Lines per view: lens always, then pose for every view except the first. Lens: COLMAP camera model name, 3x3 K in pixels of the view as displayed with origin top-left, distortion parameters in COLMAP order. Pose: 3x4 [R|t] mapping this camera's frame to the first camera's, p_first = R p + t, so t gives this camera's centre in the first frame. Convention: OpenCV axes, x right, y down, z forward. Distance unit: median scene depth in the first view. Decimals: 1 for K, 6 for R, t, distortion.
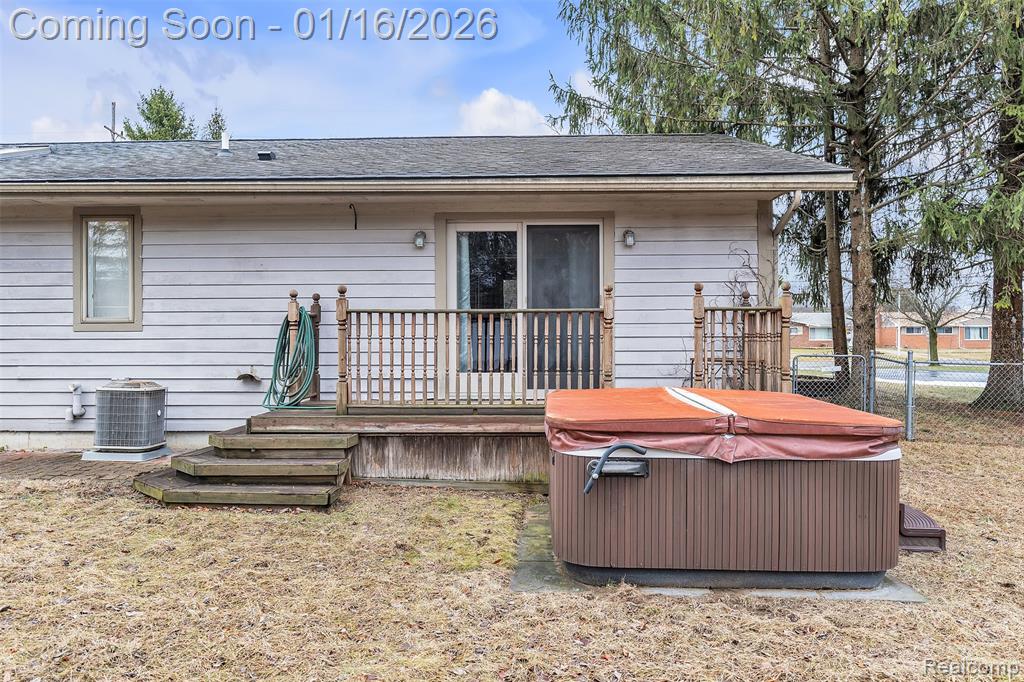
lens RADIAL K [[732.8, 0, 512.0], [0, 732.8, 341.0], [0, 0, 1]] dist [-0.016979, -0.000900]
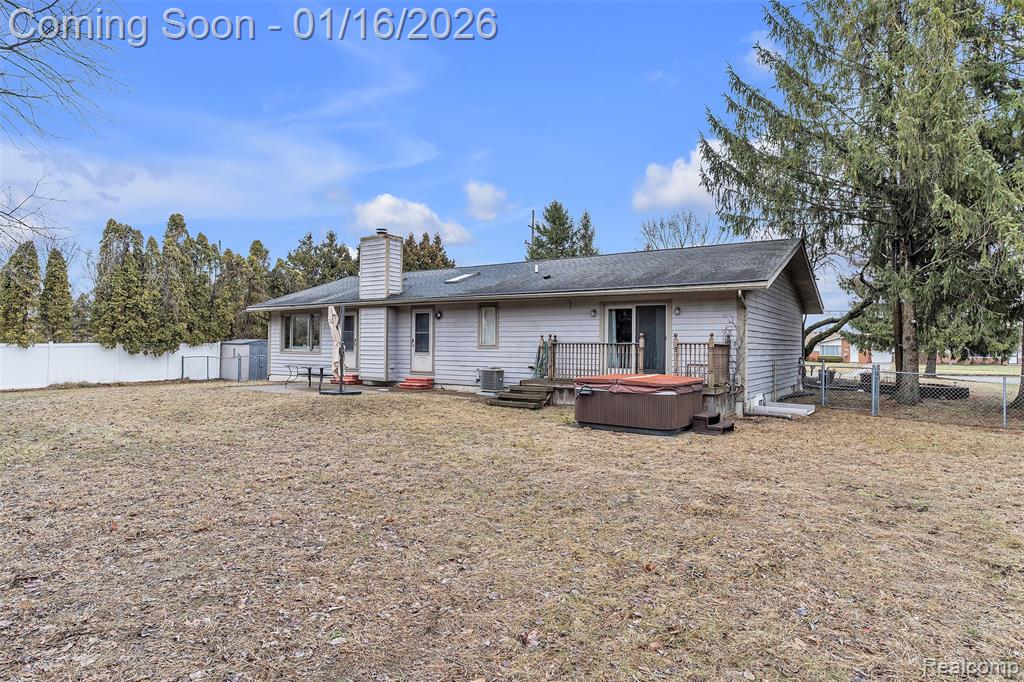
lens RADIAL K [[579.4, 0, 512.0], [0, 579.4, 341.0], [0, 0, 1]] dist [0.000338, 0.000040]
pose [[0.843294, 0.005717, -0.537421, 0.684492], [-0.016987, 0.999727, -0.016021, -0.010021], [0.537183, 0.022639, 0.843162, -0.772093]]
